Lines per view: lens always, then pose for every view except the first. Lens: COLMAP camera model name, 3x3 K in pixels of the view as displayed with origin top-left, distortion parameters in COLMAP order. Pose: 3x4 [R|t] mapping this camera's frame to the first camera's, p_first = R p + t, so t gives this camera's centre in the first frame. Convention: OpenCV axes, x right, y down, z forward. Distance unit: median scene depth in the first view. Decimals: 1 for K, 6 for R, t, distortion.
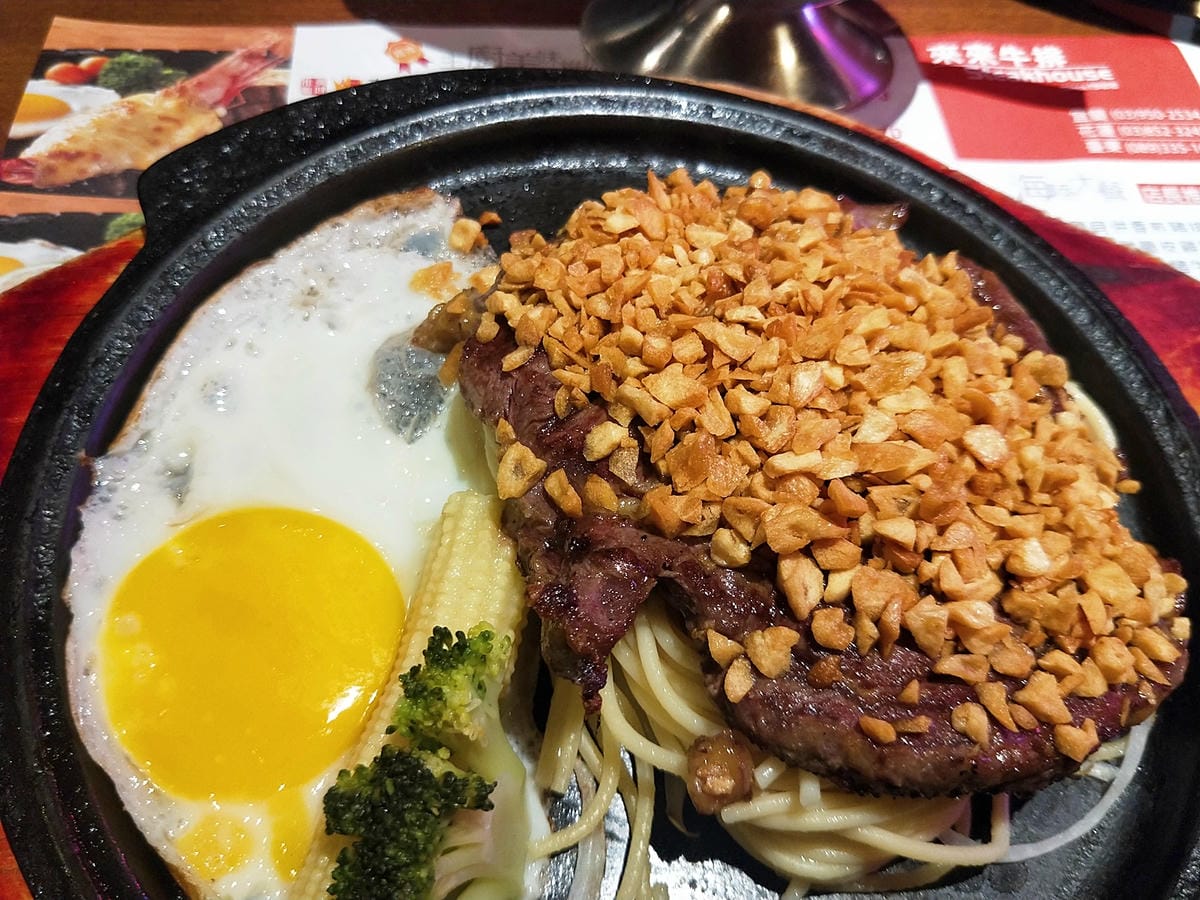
lens RADIAL K [[881.4, 0, 600.0], [0, 881.4, 450.0], [0, 0, 1]] dist [0.039097, -0.162672]
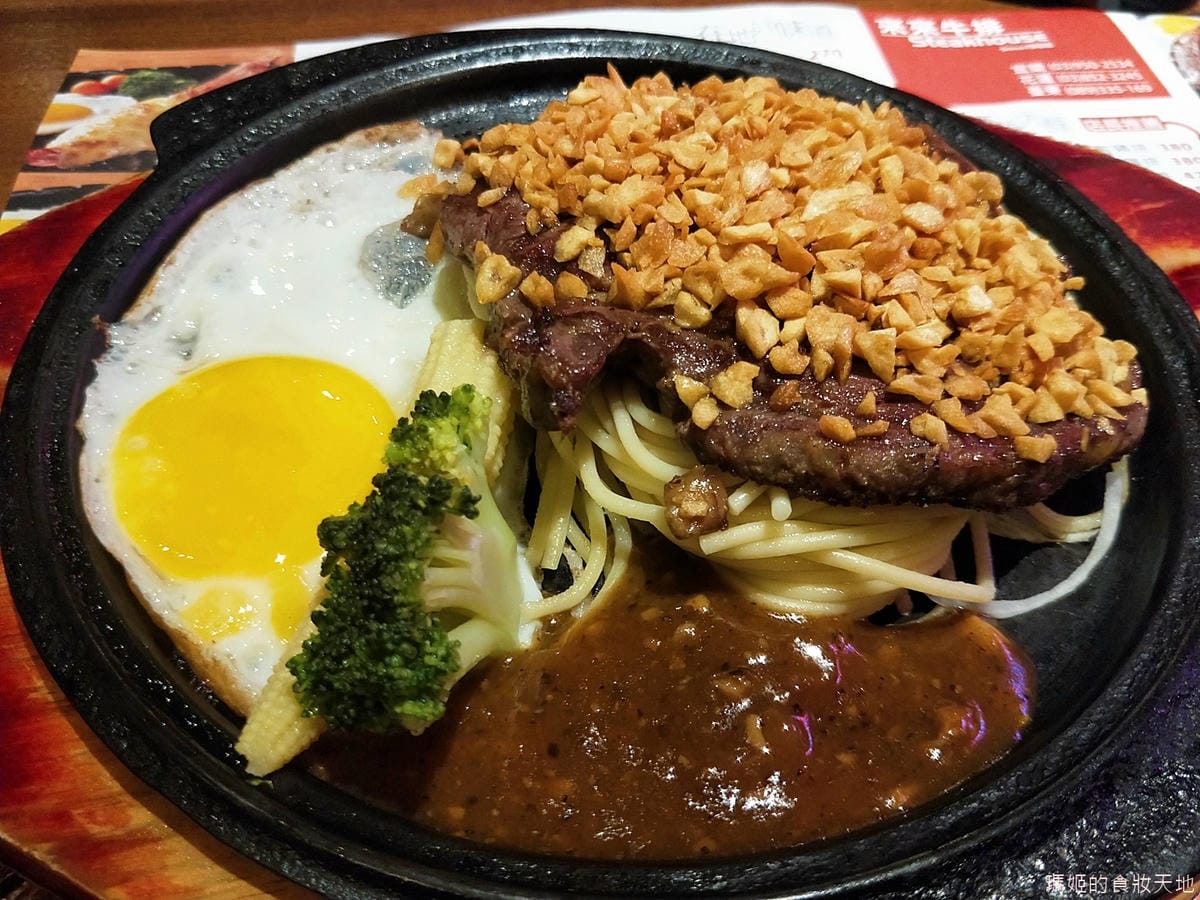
lens RADIAL K [[879.4, 0, 600.0], [0, 879.4, 450.0], [0, 0, 1]] dist [0.049132, -0.200542]
pose [[0.997810, -0.064830, -0.013102, 0.035334], [0.062854, 0.991102, -0.117330, 0.364500], [0.020592, 0.116250, 0.993007, -0.044776]]
